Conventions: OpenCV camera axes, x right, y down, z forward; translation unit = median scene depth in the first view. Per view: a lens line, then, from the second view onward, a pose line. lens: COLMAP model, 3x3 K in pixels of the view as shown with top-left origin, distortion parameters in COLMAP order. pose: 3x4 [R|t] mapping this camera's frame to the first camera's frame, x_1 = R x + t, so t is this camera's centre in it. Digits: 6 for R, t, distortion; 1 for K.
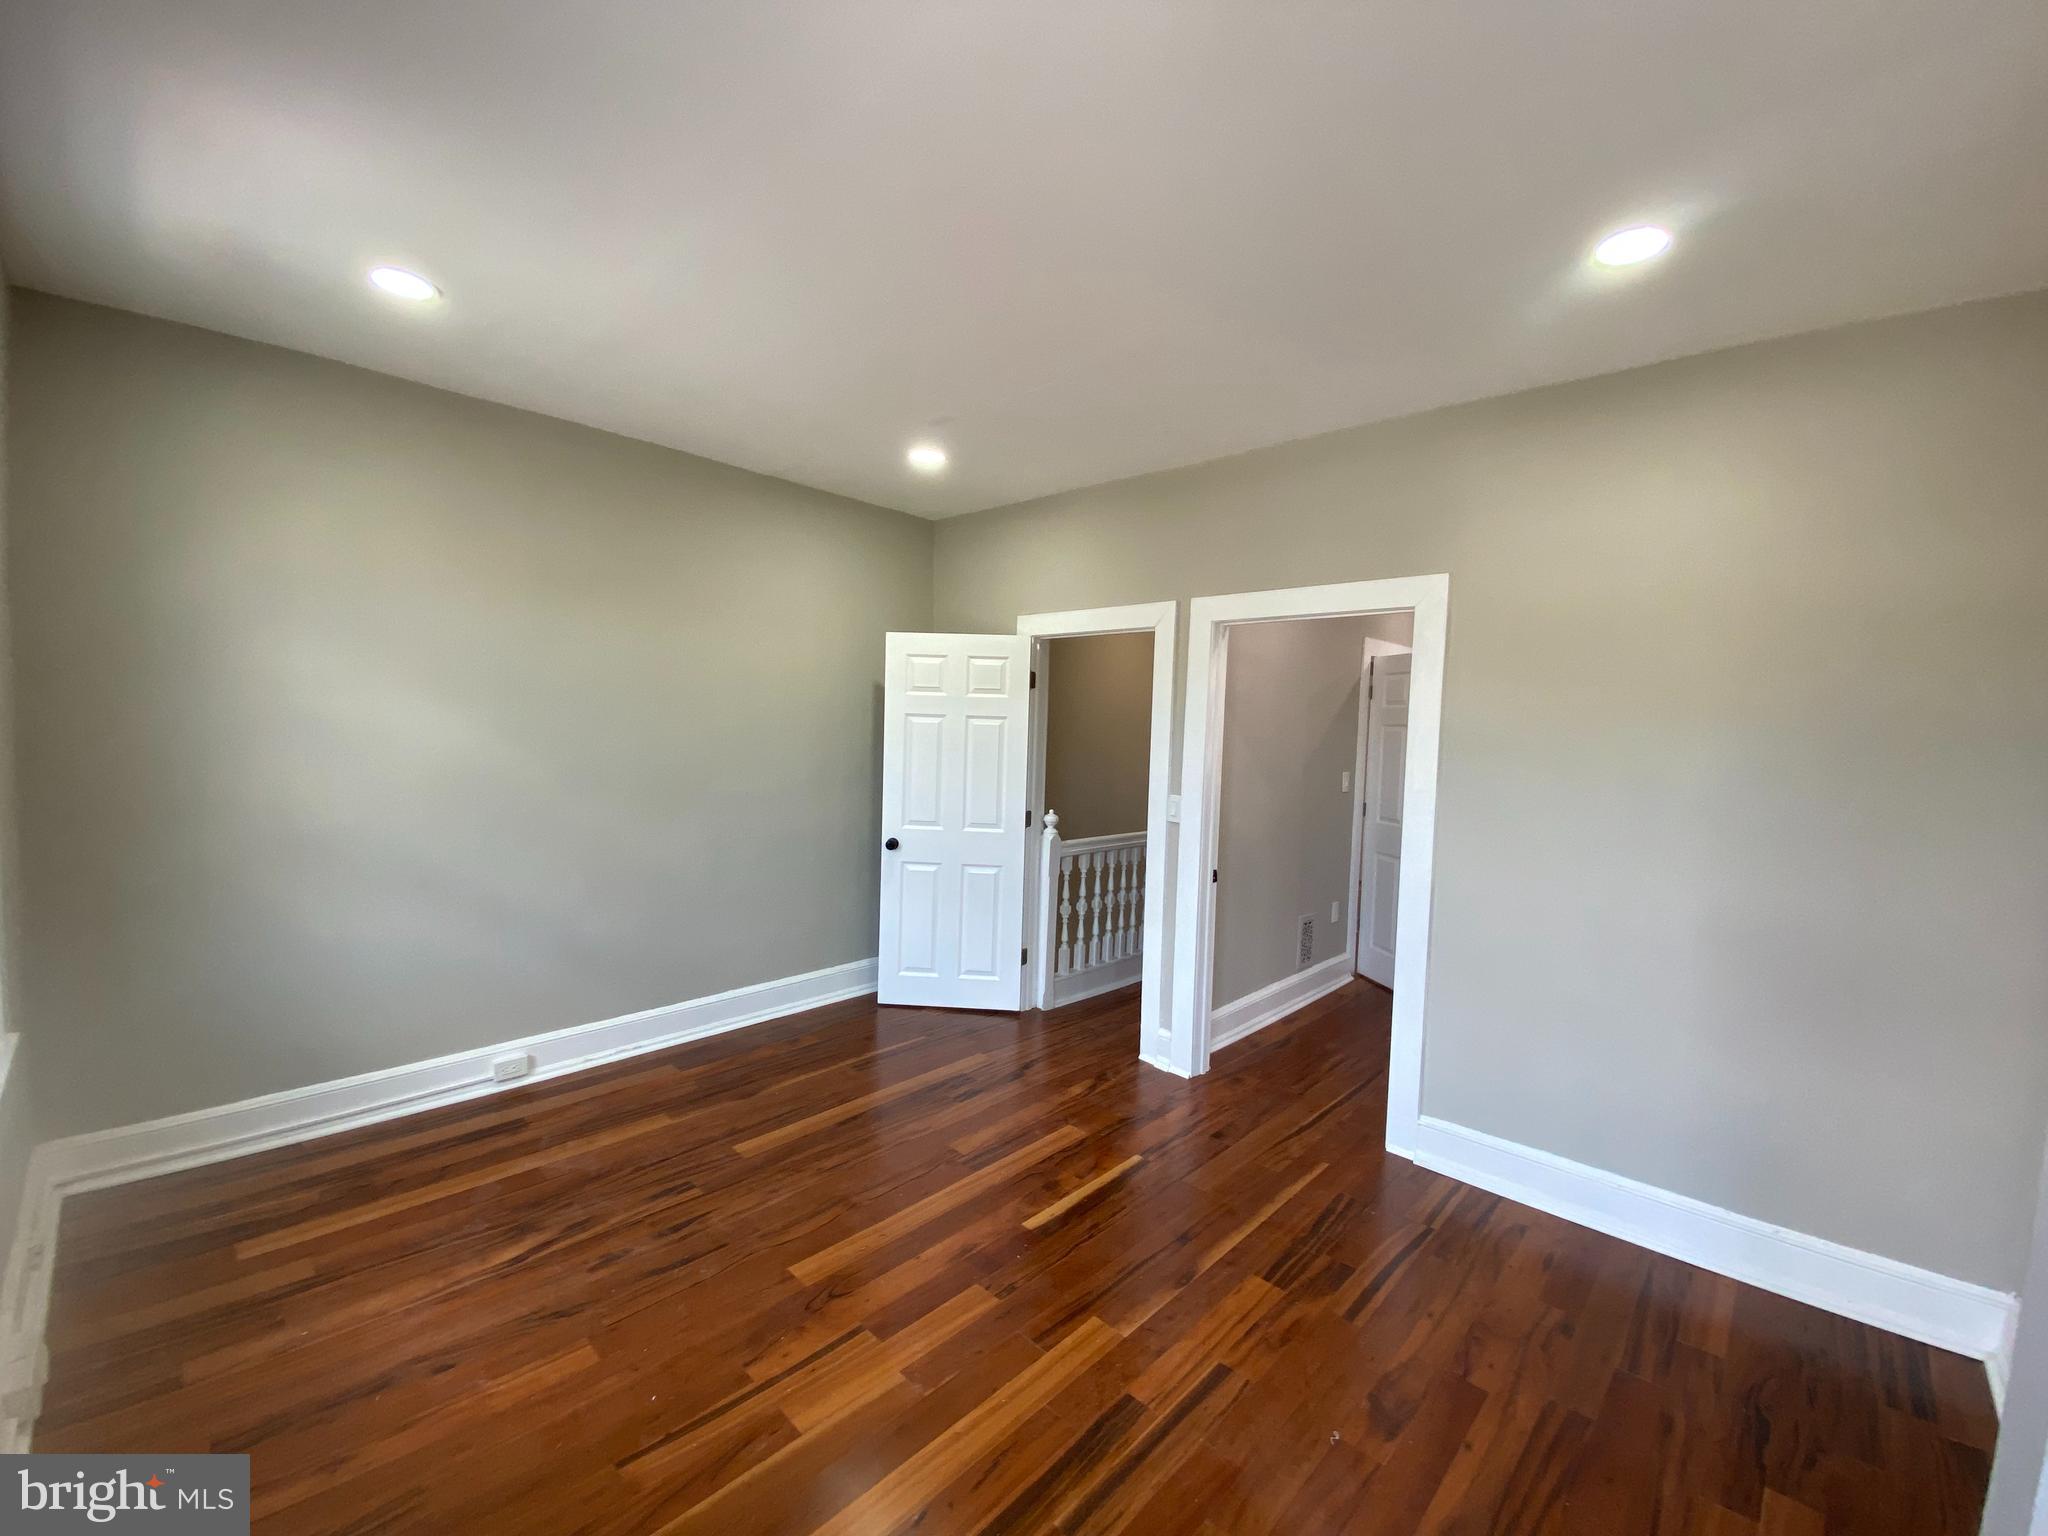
lens RADIAL K [[826.4, 0, 1017.5], [0, 826.4, 773.1], [0, 0, 1]] dist [0.030267, -0.025205]
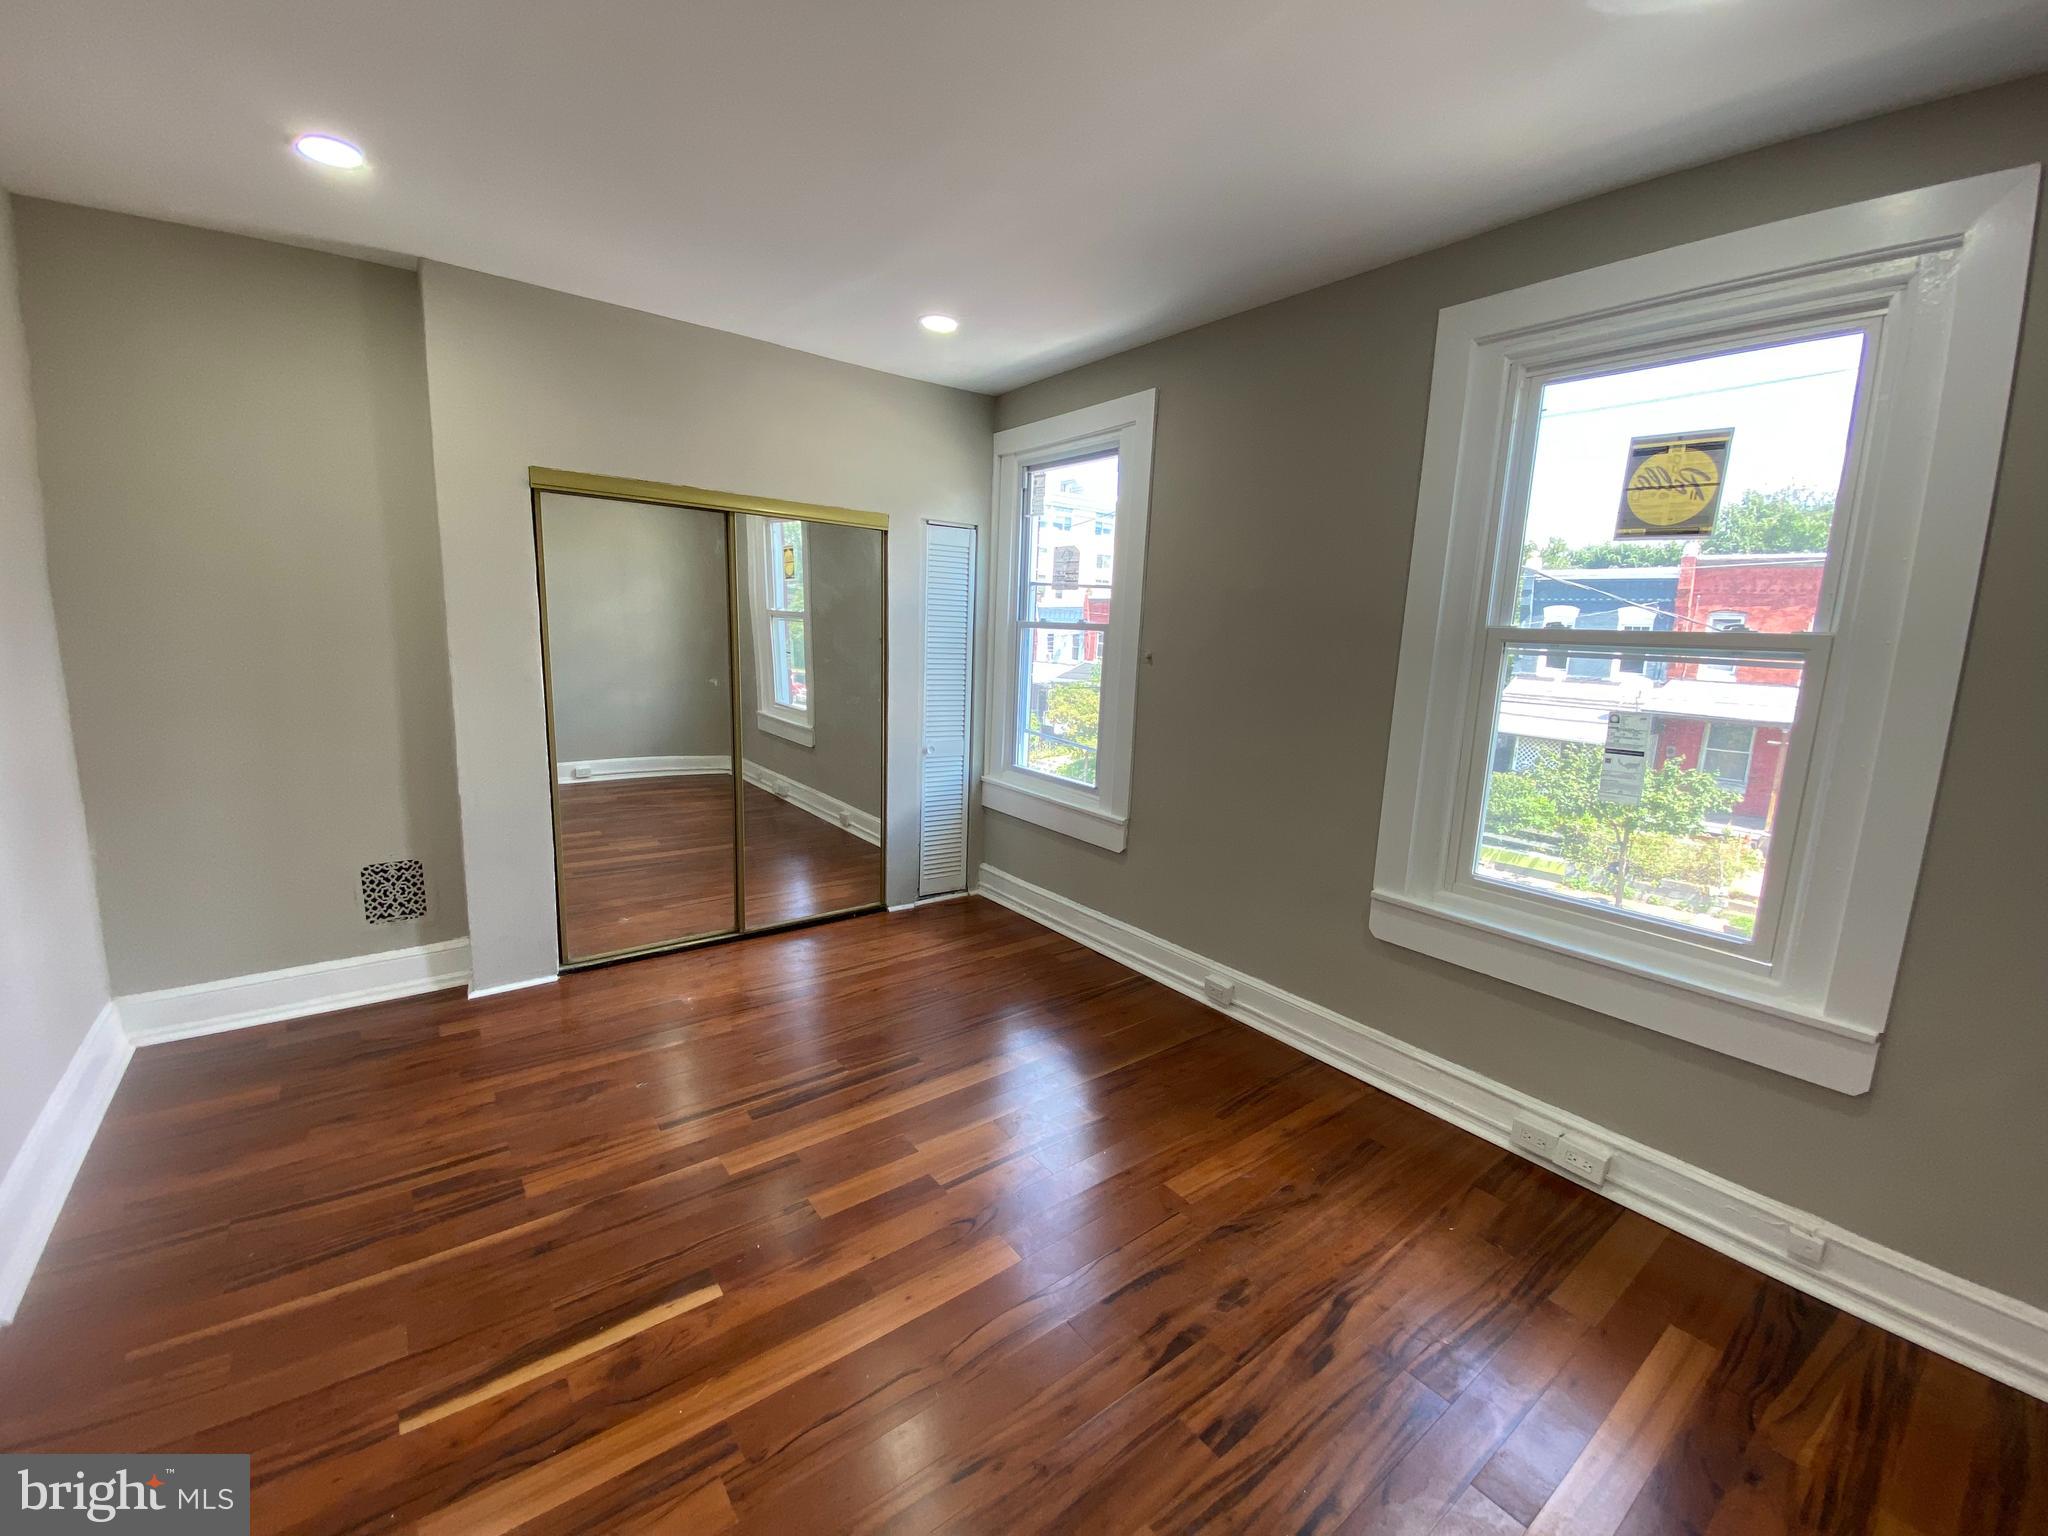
lens RADIAL K [[826.4, 0, 1017.5], [0, 826.4, 773.1], [0, 0, 1]] dist [0.030267, -0.025205]
pose [[-0.986384, -0.094790, 0.134393, -0.329625], [-0.061614, 0.970665, 0.232408, -0.103111], [-0.152480, 0.220963, -0.963289, 1.676912]]
